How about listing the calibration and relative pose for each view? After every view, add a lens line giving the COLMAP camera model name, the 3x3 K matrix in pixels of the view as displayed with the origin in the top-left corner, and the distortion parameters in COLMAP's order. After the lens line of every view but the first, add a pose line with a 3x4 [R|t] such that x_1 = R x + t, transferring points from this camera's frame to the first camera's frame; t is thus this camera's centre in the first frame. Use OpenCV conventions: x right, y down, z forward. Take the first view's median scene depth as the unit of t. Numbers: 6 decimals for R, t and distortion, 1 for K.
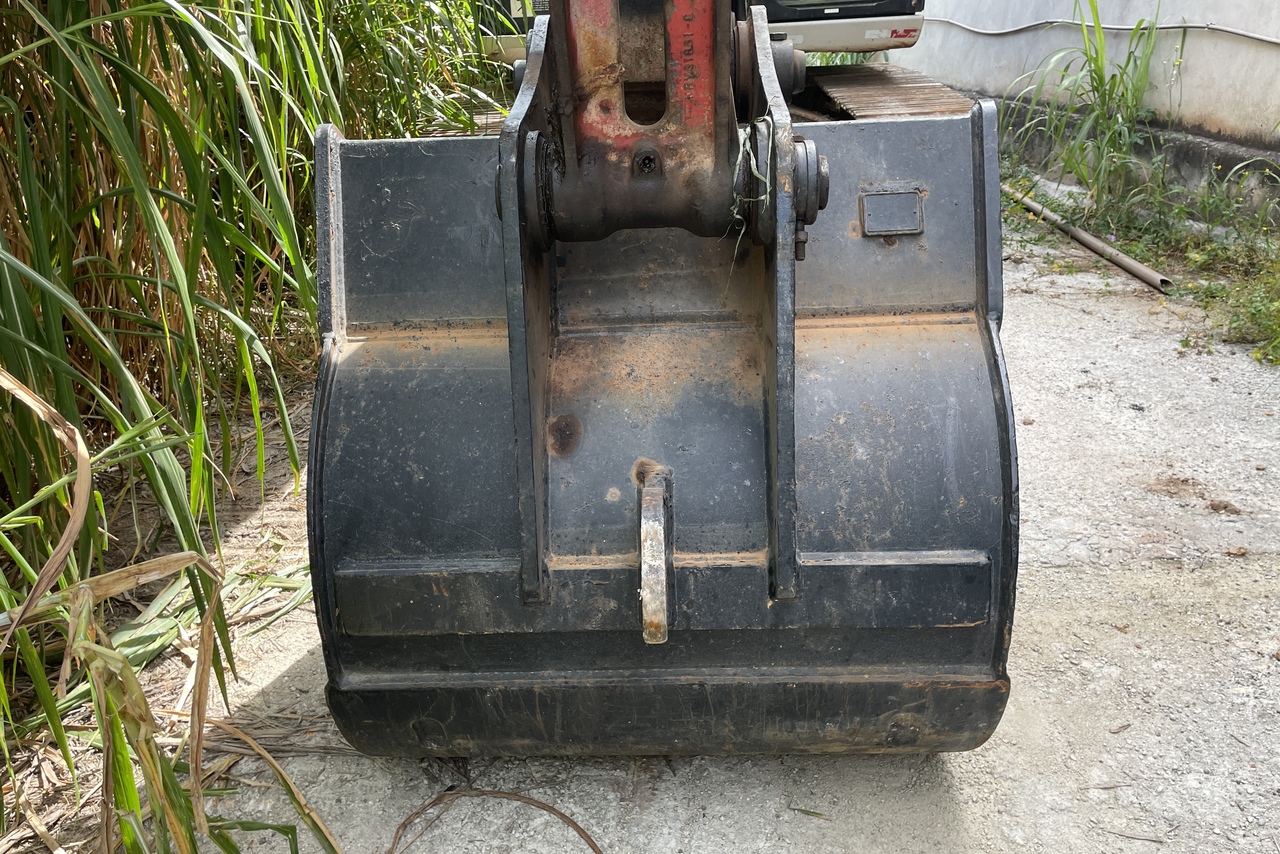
lens RADIAL K [[969.1, 0, 628.2], [0, 969.1, 423.5], [0, 0, 1]] dist [0.096871, -0.118874]
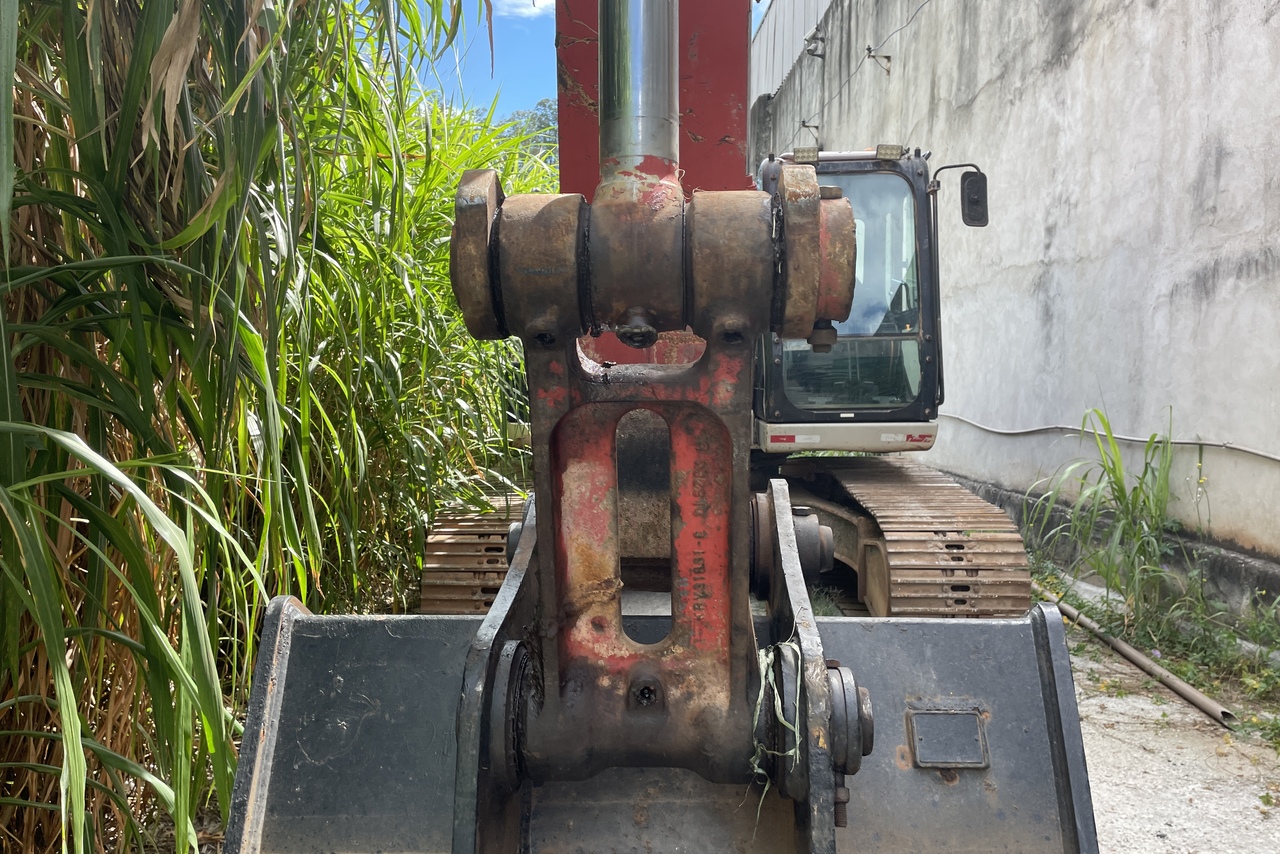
lens RADIAL K [[969.1, 0, 628.2], [0, 969.1, 423.5], [0, 0, 1]] dist [0.096871, -0.118874]
pose [[0.998774, 0.041891, -0.026363, 0.013759], [-0.048411, 0.937706, -0.344041, -0.165191], [0.010309, 0.344895, 0.938585, 0.136609]]
